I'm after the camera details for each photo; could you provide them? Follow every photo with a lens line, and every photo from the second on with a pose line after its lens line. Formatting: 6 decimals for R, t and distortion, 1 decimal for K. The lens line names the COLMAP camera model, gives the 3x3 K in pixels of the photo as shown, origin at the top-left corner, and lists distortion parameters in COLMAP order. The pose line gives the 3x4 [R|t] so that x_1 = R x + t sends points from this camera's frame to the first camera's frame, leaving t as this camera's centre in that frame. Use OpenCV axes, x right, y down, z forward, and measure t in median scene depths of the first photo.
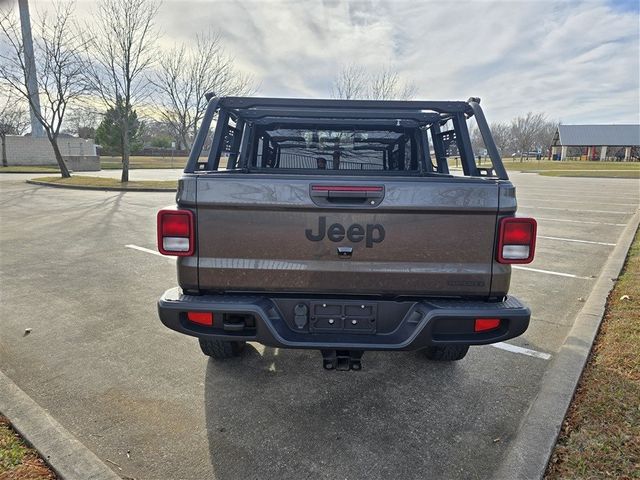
lens RADIAL K [[433.2, 0, 320.3], [0, 433.2, 238.8], [0, 0, 1]] dist [0.026255, -0.013601]
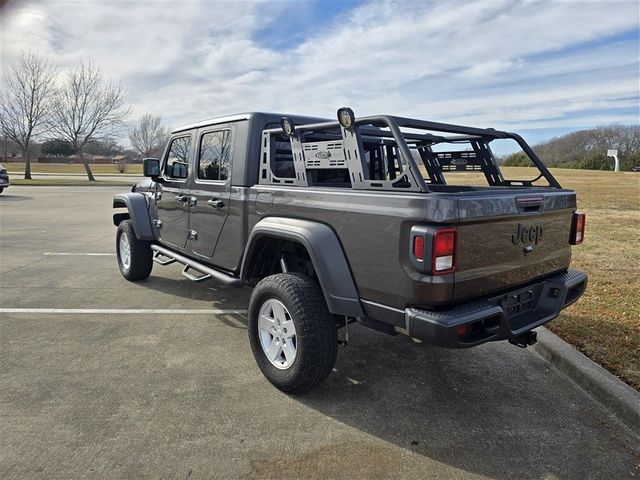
lens RADIAL K [[433.2, 0, 323.7], [0, 433.2, 216.1], [0, 0, 1]] dist [0.026255, -0.013601]
pose [[0.767427, -0.071647, 0.637120, -0.904184], [0.113221, 0.993263, -0.024679, -0.076508], [-0.631060, 0.091075, 0.770369, 0.274784]]
